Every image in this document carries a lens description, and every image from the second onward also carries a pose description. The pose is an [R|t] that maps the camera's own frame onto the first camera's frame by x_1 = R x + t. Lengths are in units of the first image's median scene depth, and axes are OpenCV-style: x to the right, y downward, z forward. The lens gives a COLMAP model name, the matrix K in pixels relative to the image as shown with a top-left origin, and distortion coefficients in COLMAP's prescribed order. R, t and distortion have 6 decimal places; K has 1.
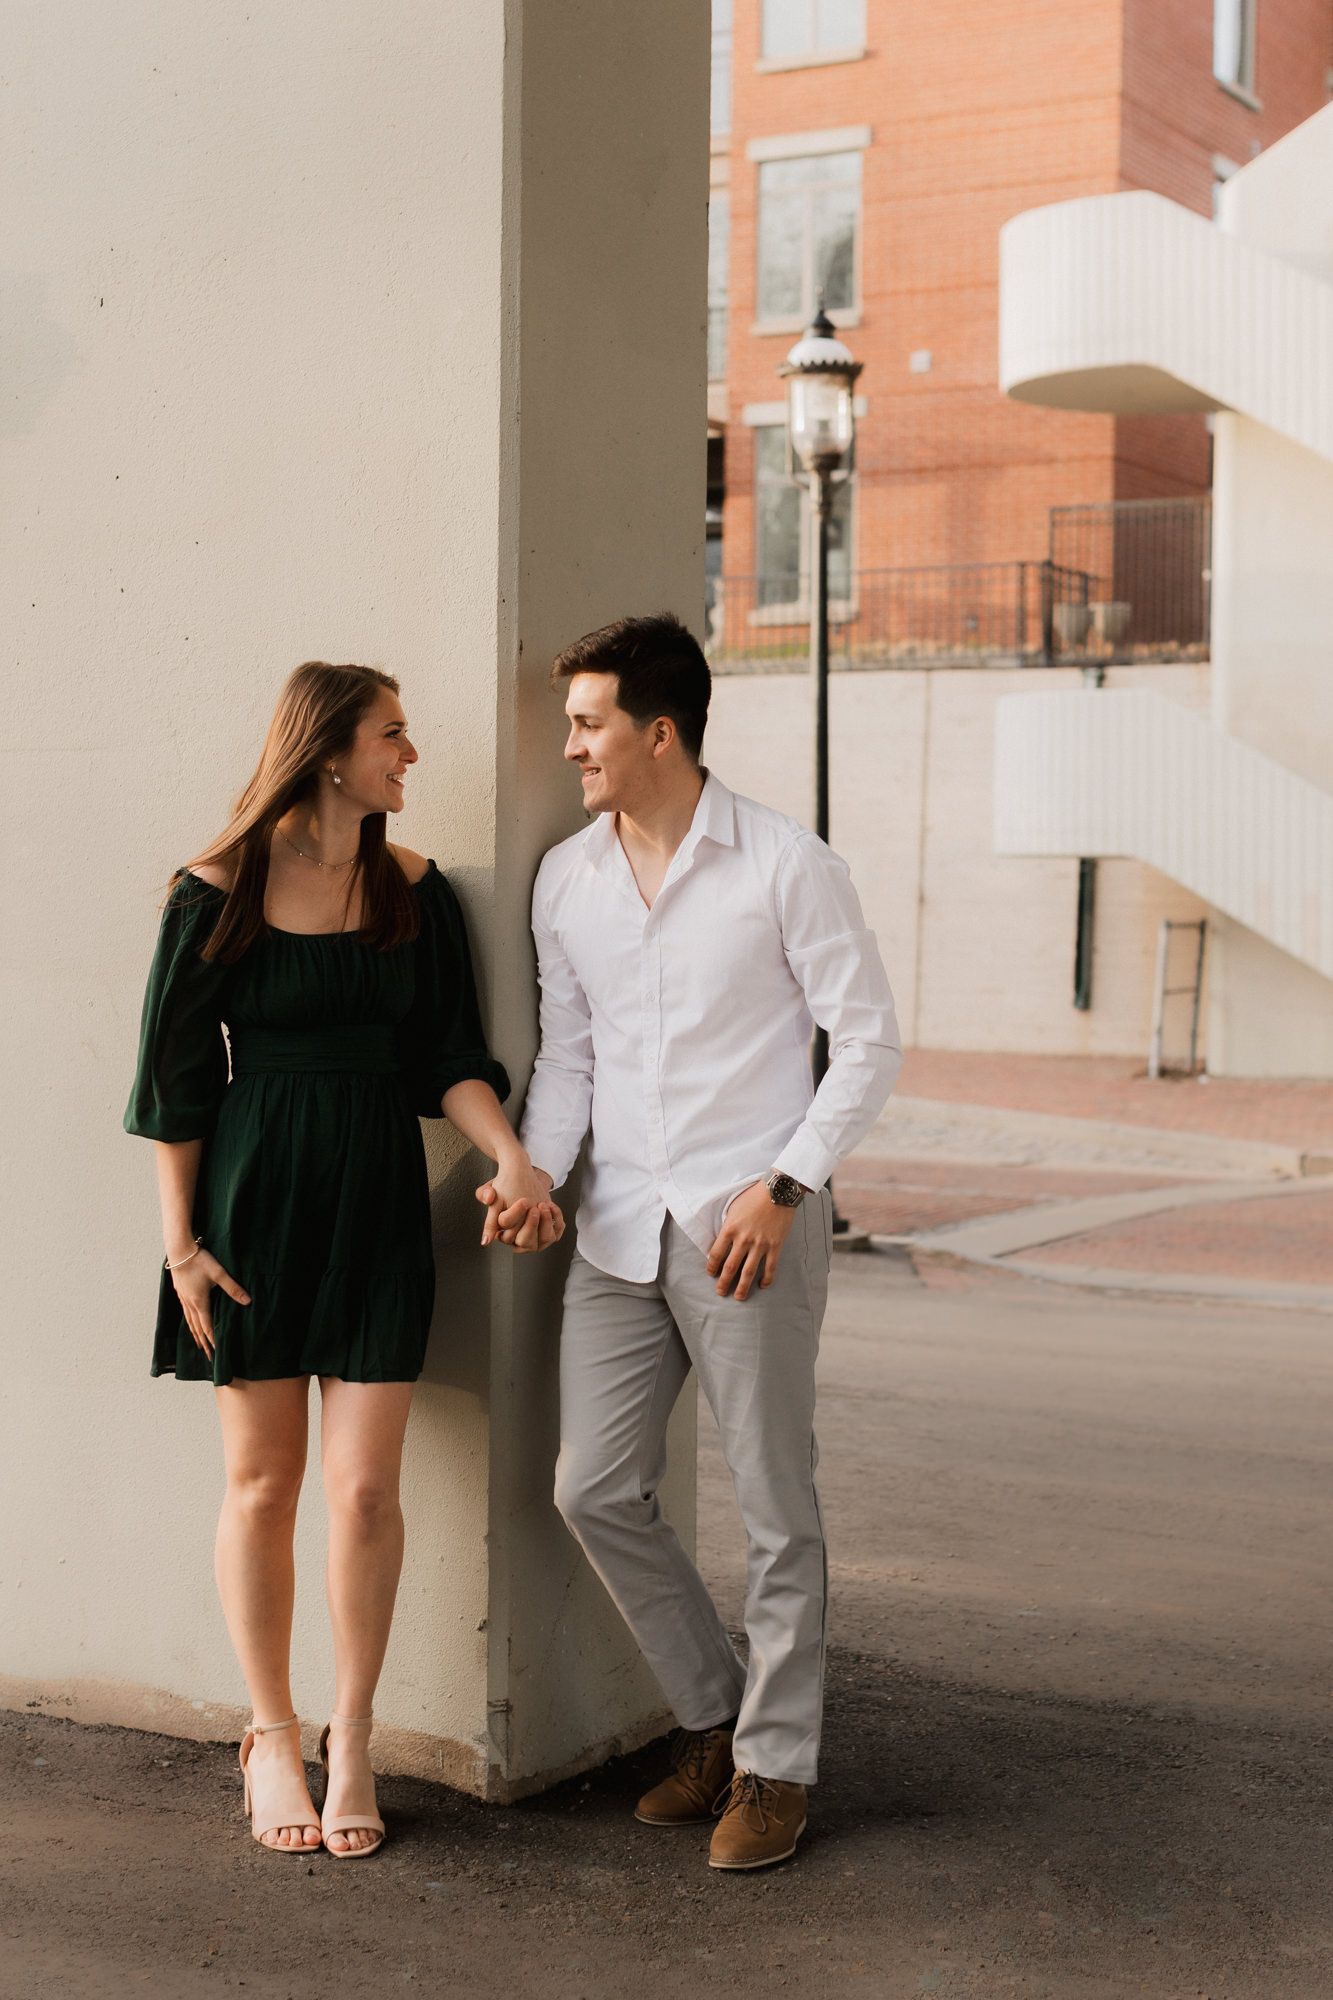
lens RADIAL K [[2794.4, 0, 666.5], [0, 2794.4, 1000.0], [0, 0, 1]] dist [-0.007178, -0.041003]
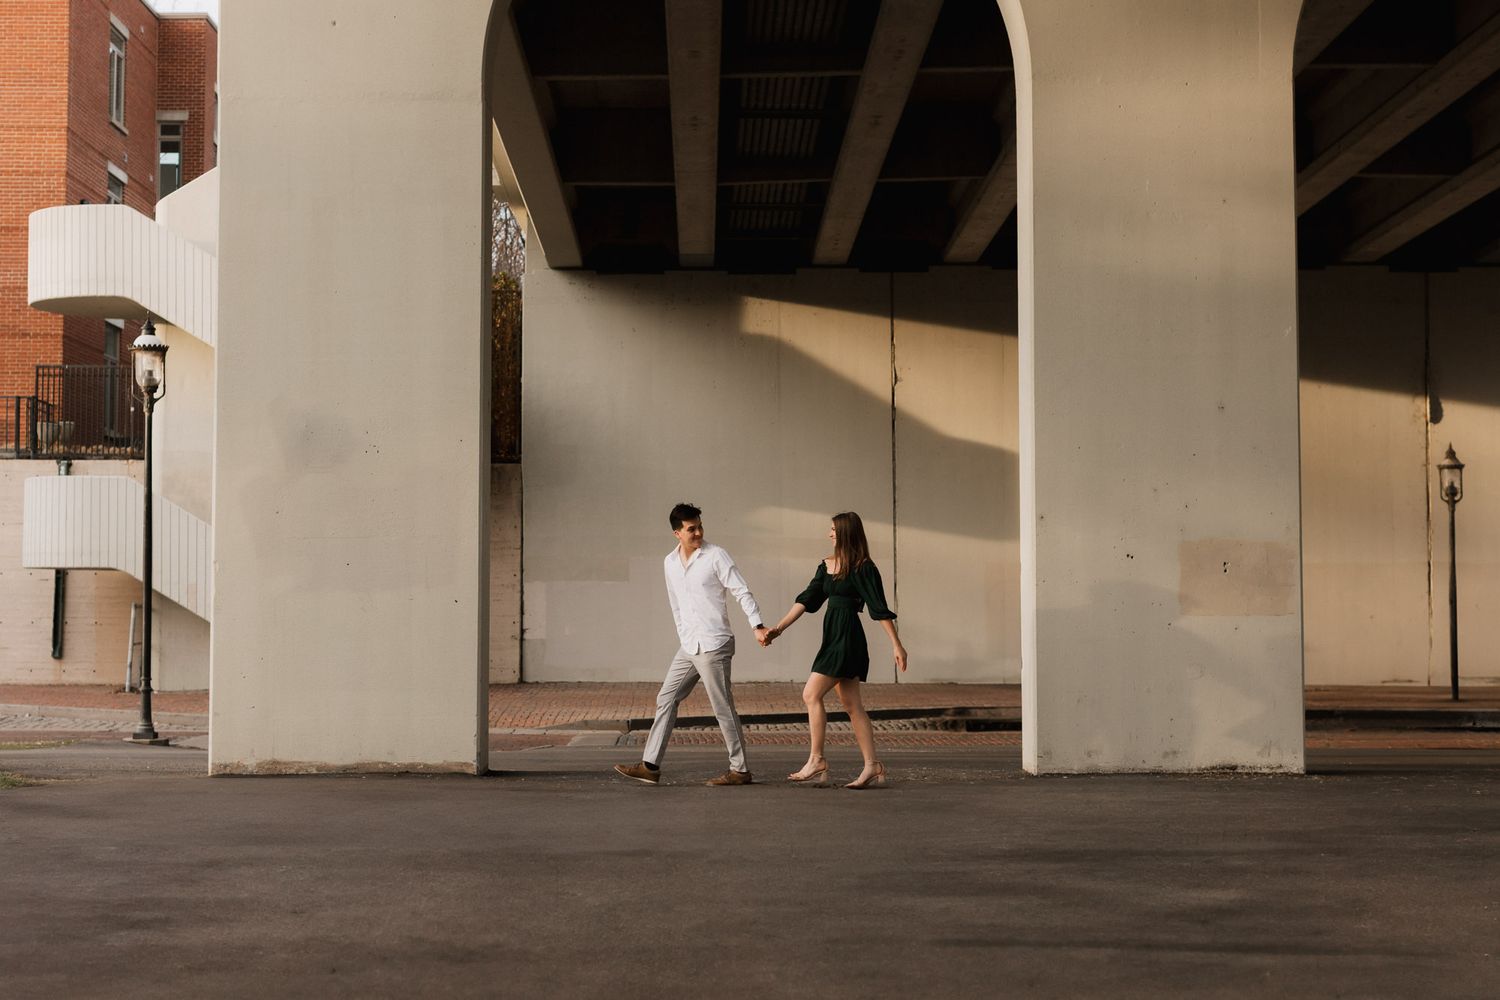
lens RADIAL K [[2095.8, 0, 750.0], [0, 2095.8, 500.0], [0, 0, 1]] dist [-0.007178, -0.041003]
pose [[0.821993, 0.012837, 0.569352, -0.232429], [0.035895, 0.996590, -0.074292, 0.017091], [-0.568365, 0.081504, 0.818730, -0.293797]]
